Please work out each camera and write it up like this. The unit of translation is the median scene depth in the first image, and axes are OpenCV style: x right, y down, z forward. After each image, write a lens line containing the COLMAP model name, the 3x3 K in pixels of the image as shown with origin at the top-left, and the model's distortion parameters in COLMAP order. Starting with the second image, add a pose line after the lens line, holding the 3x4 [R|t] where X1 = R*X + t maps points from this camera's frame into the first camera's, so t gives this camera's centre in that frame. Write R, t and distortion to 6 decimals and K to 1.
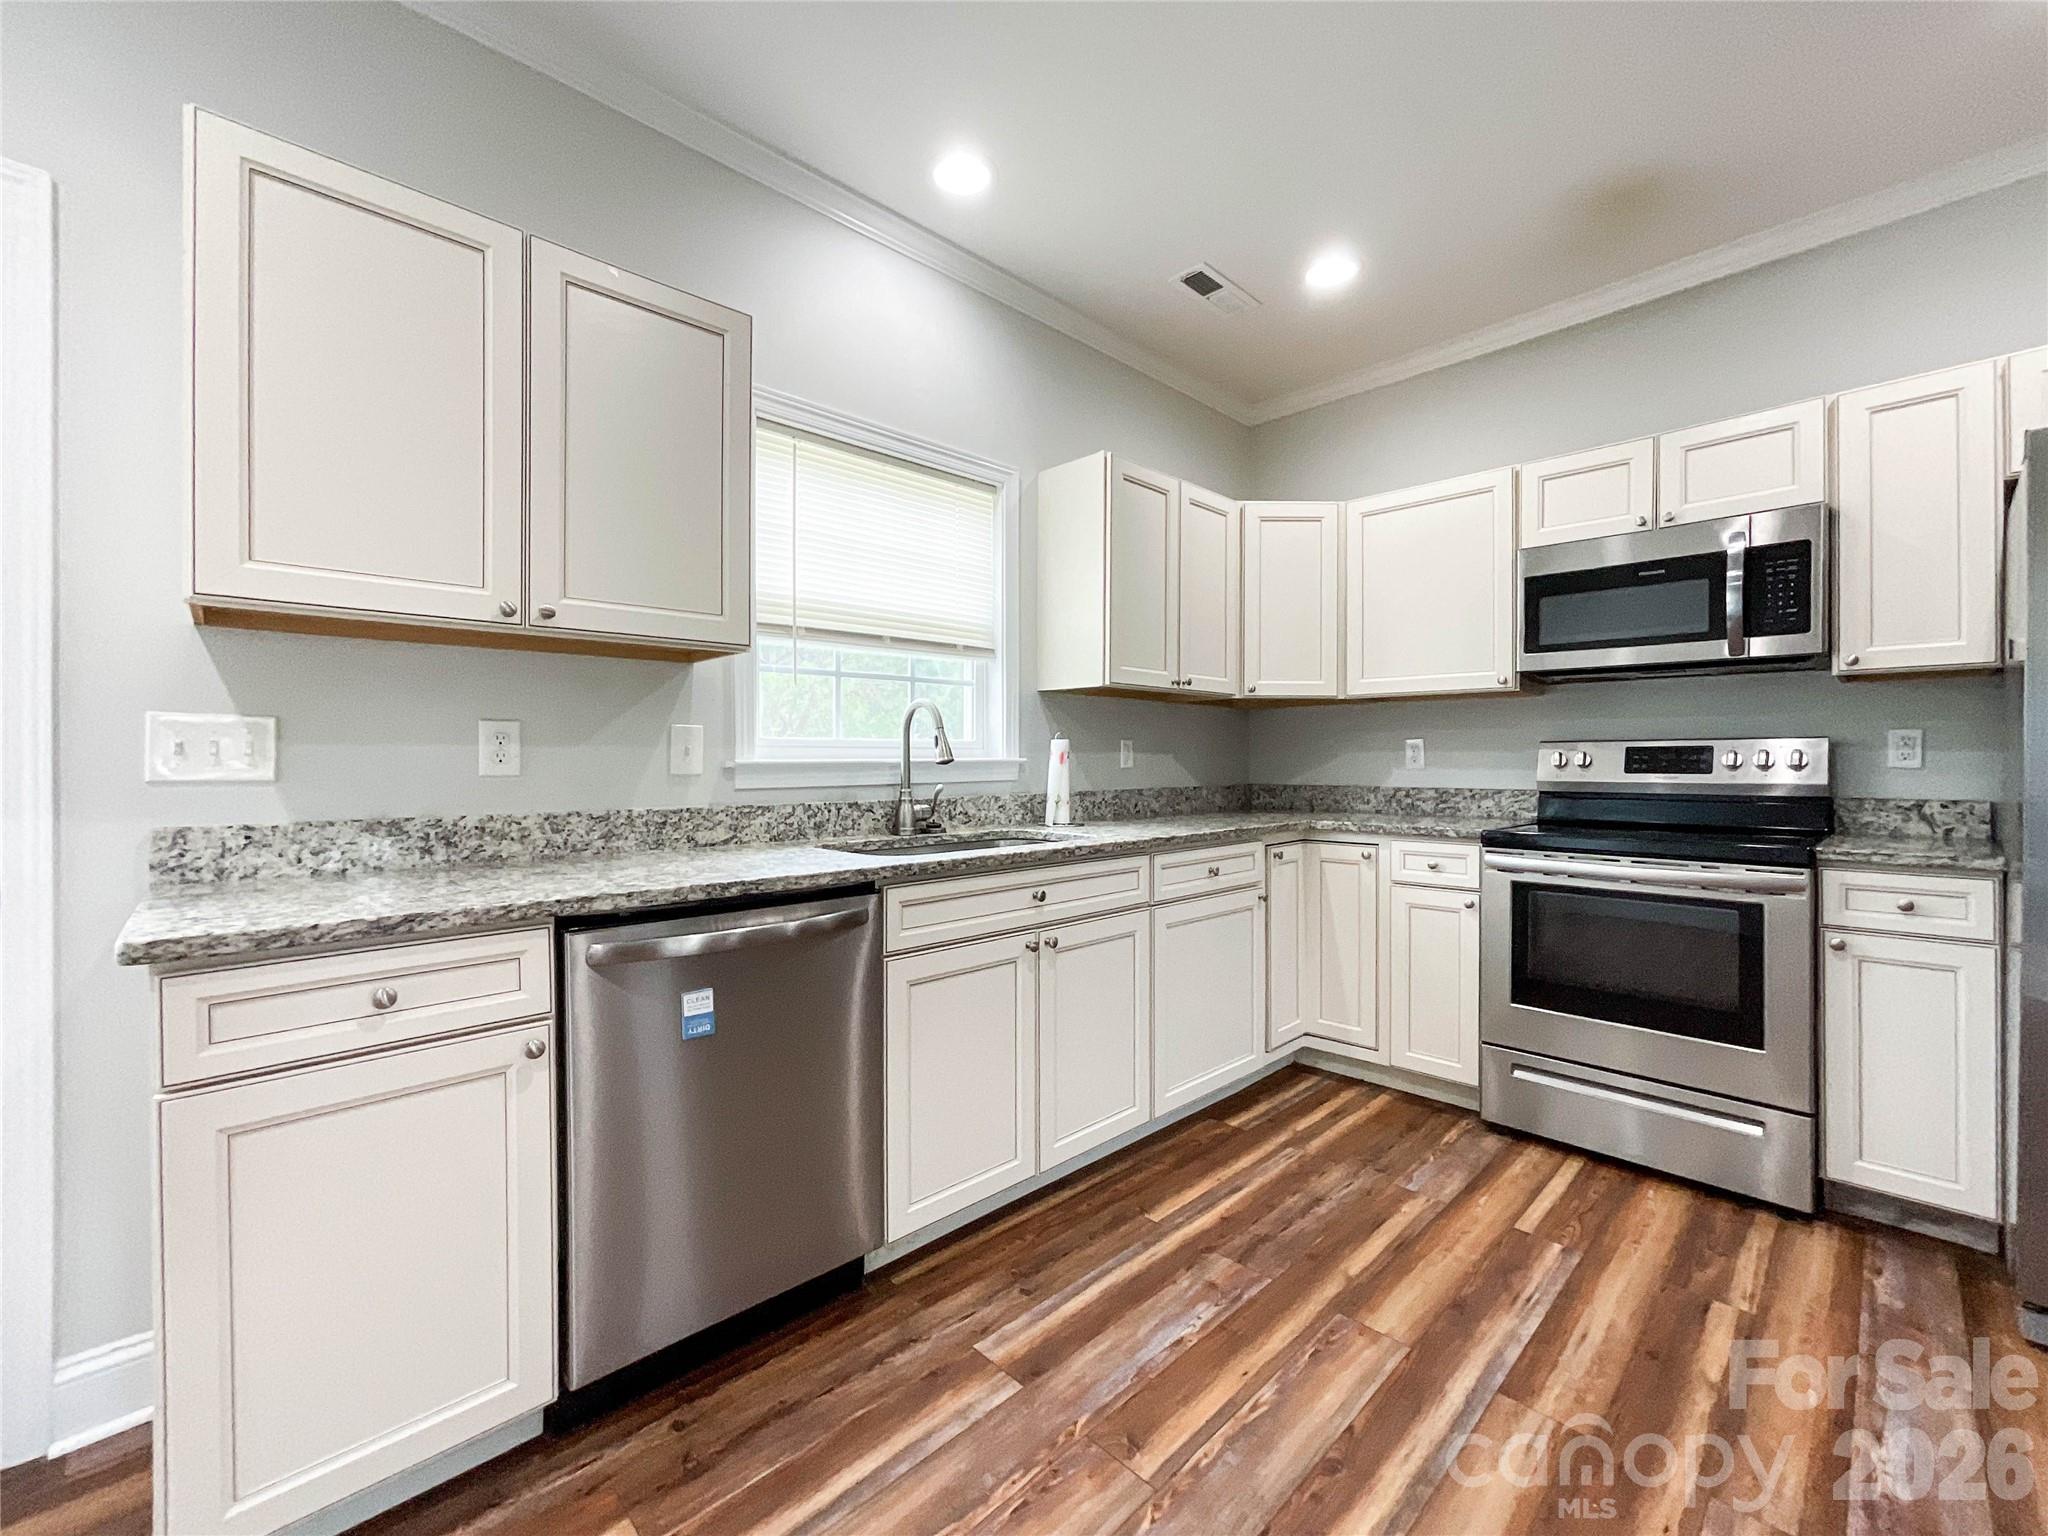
lens RADIAL K [[848.6, 0, 1032.1], [0, 848.6, 763.2], [0, 0, 1]] dist [-0.028685, 0.019118]
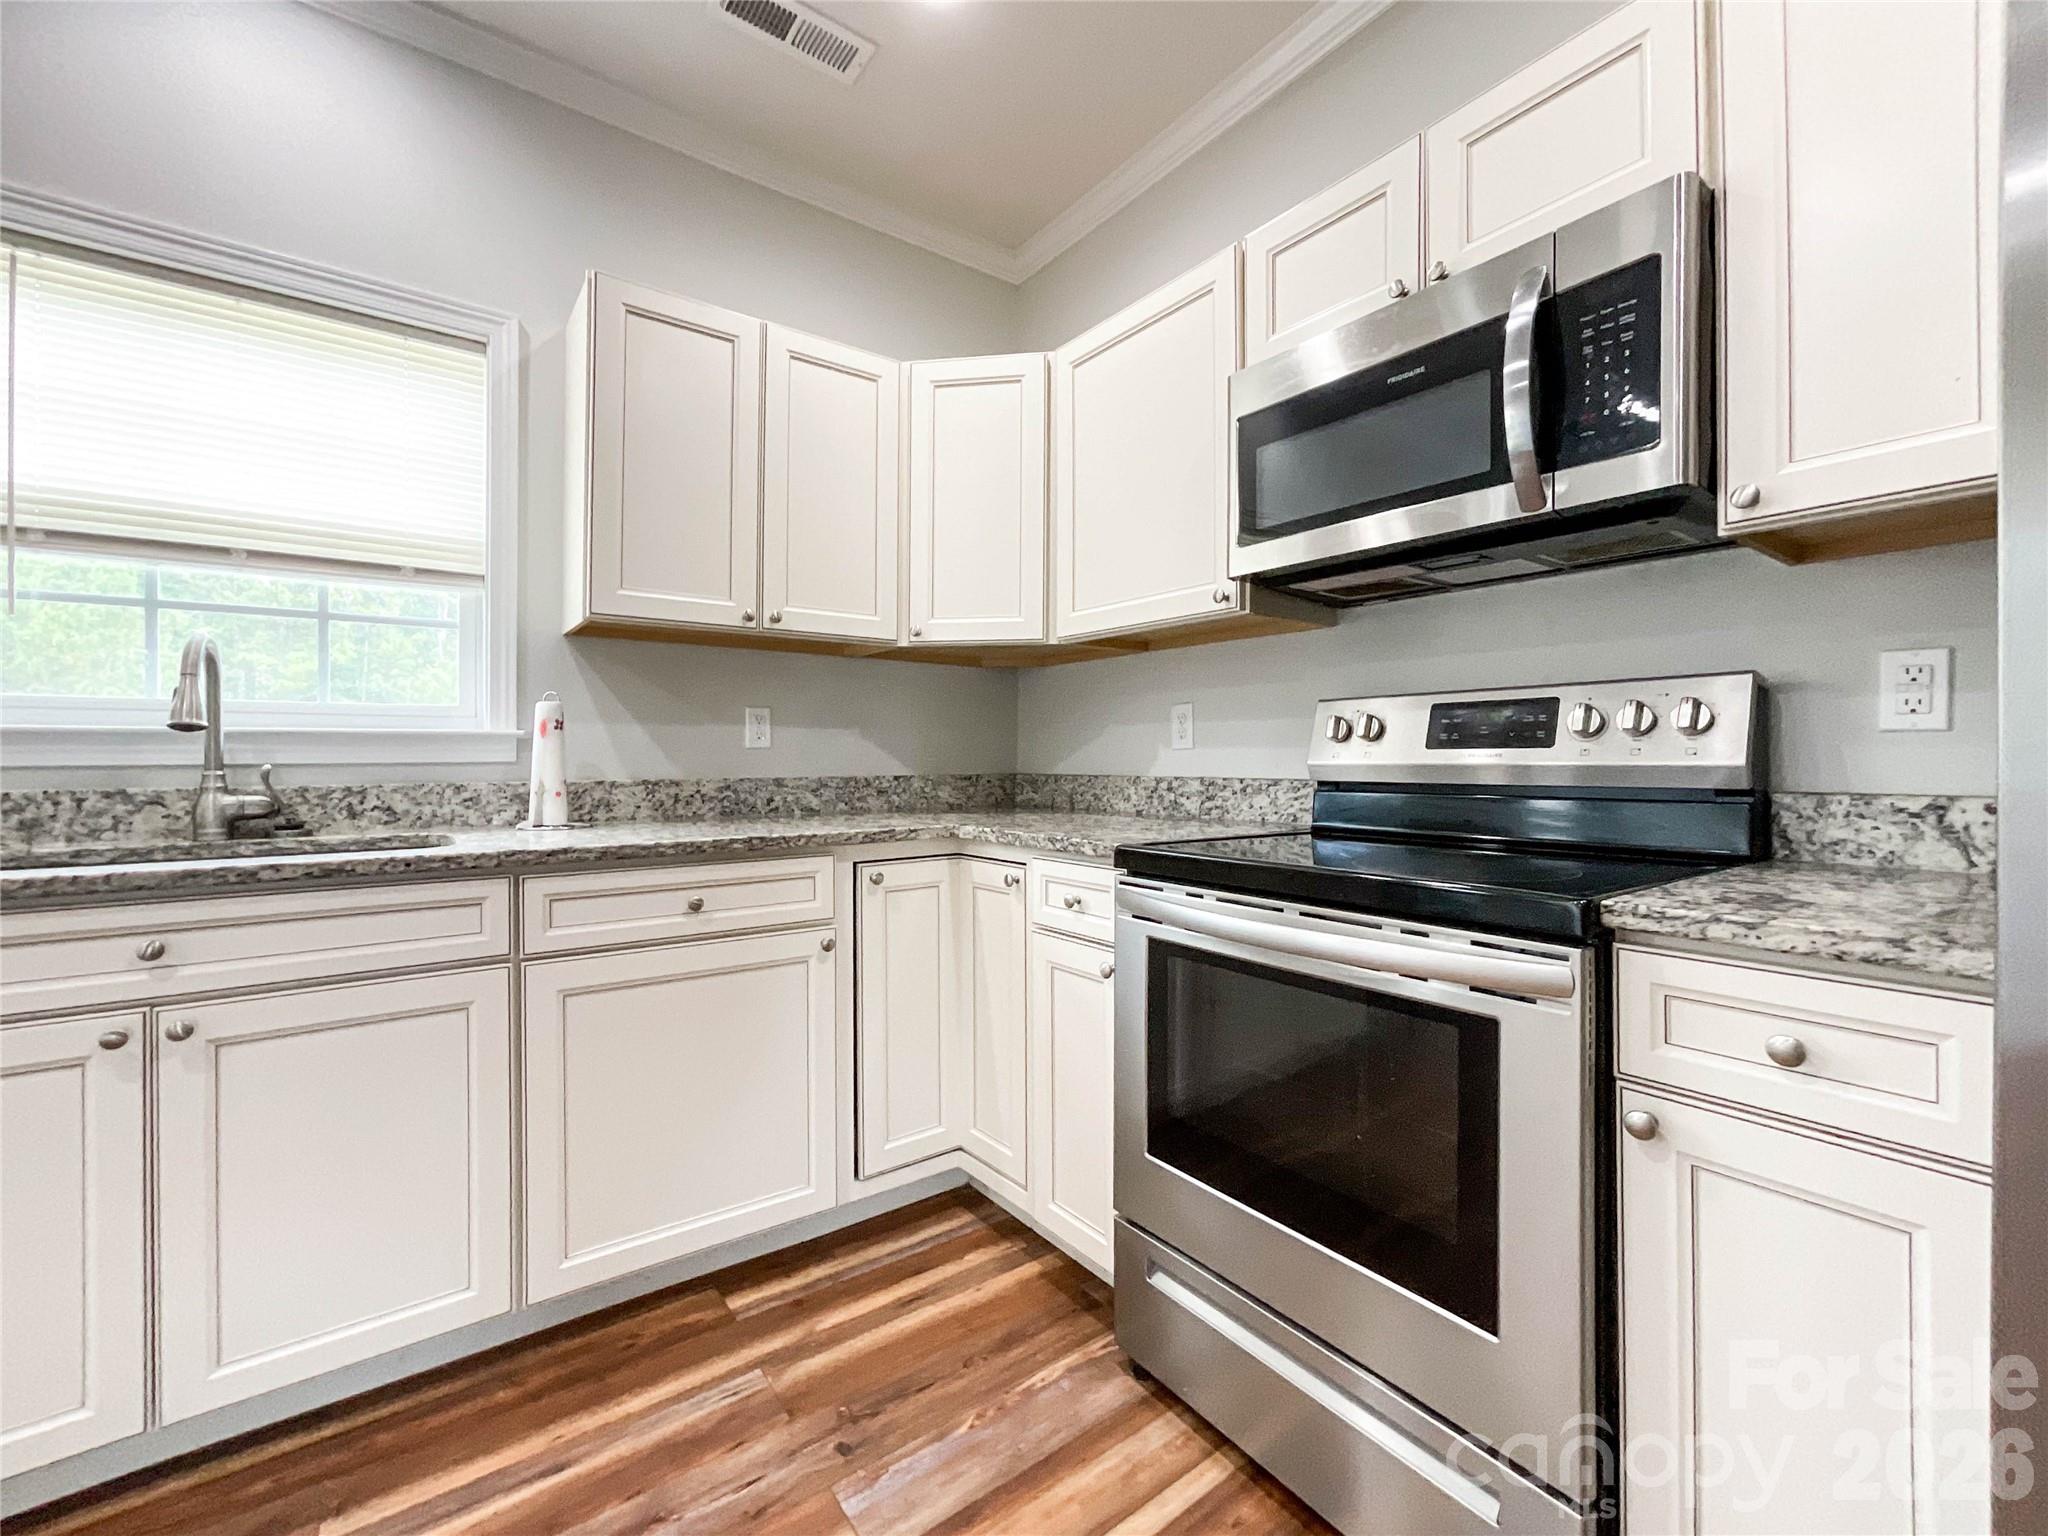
lens RADIAL K [[861.1, 0, 1016.8], [0, 861.1, 758.0], [0, 0, 1]] dist [-0.030670, 0.020734]
pose [[0.990100, -0.000793, -0.140362, 0.578353], [0.000231, 0.999992, -0.004021, 0.023074], [0.140364, 0.003949, 0.990092, 0.427945]]
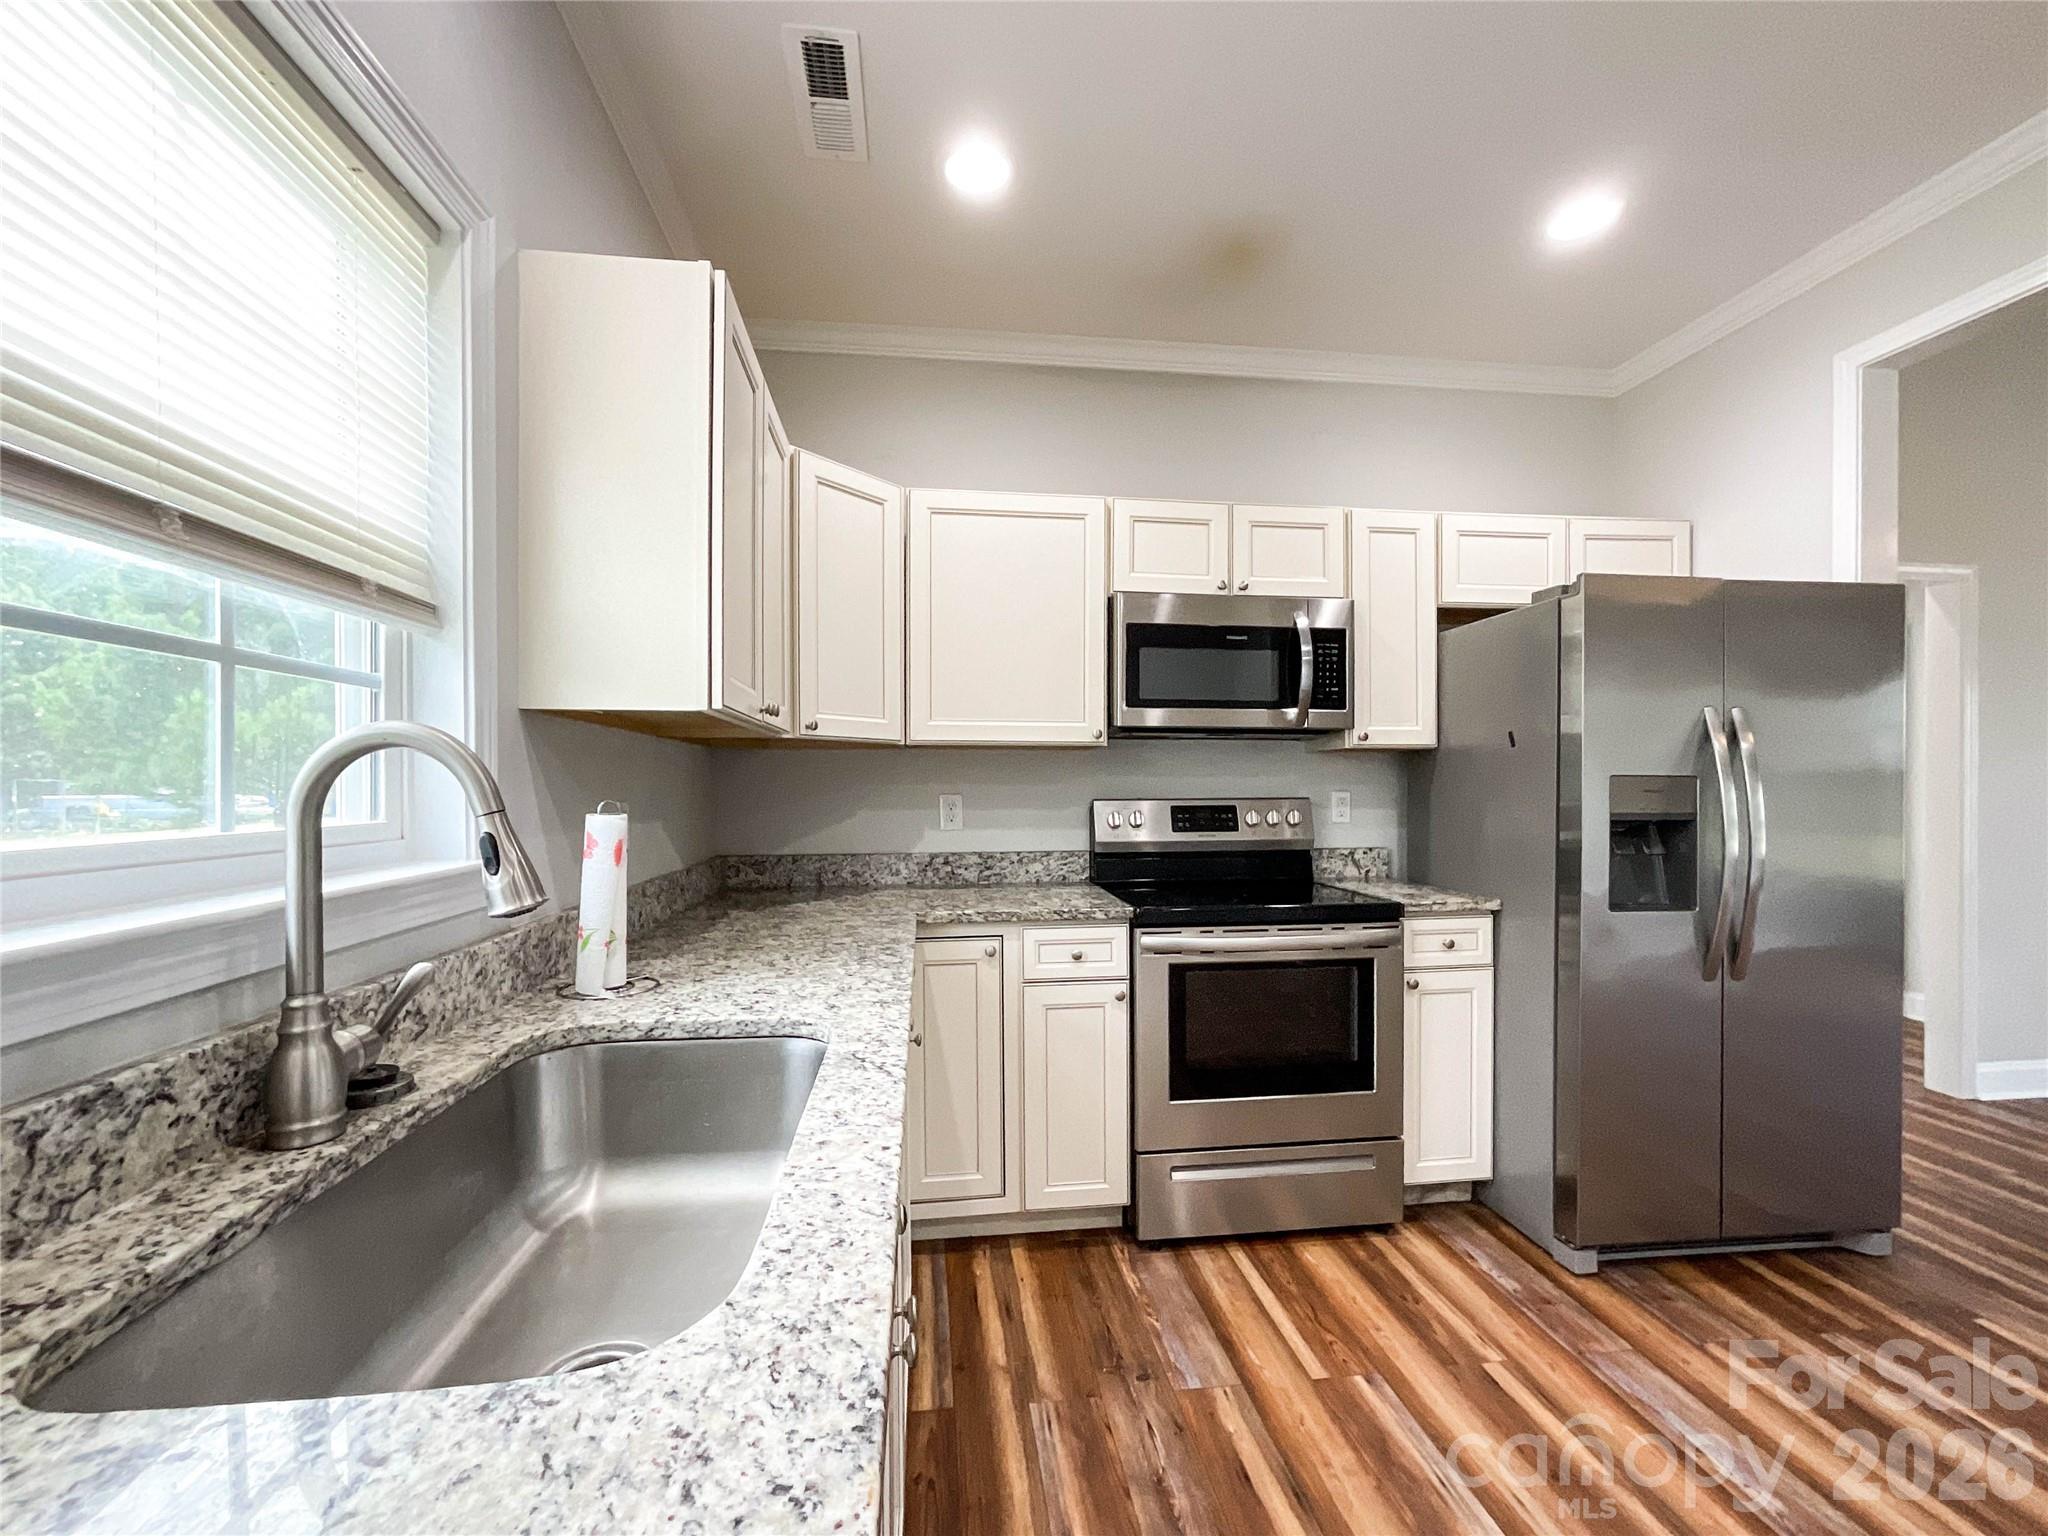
lens RADIAL K [[850.1, 0, 1026.2], [0, 850.1, 795.3], [0, 0, 1]] dist [-0.026992, 0.010462]
pose [[0.604763, -0.010512, 0.796336, -0.239005], [0.006095, 0.999945, 0.008572, -0.047575], [-0.796382, -0.000330, 0.604793, 0.594445]]
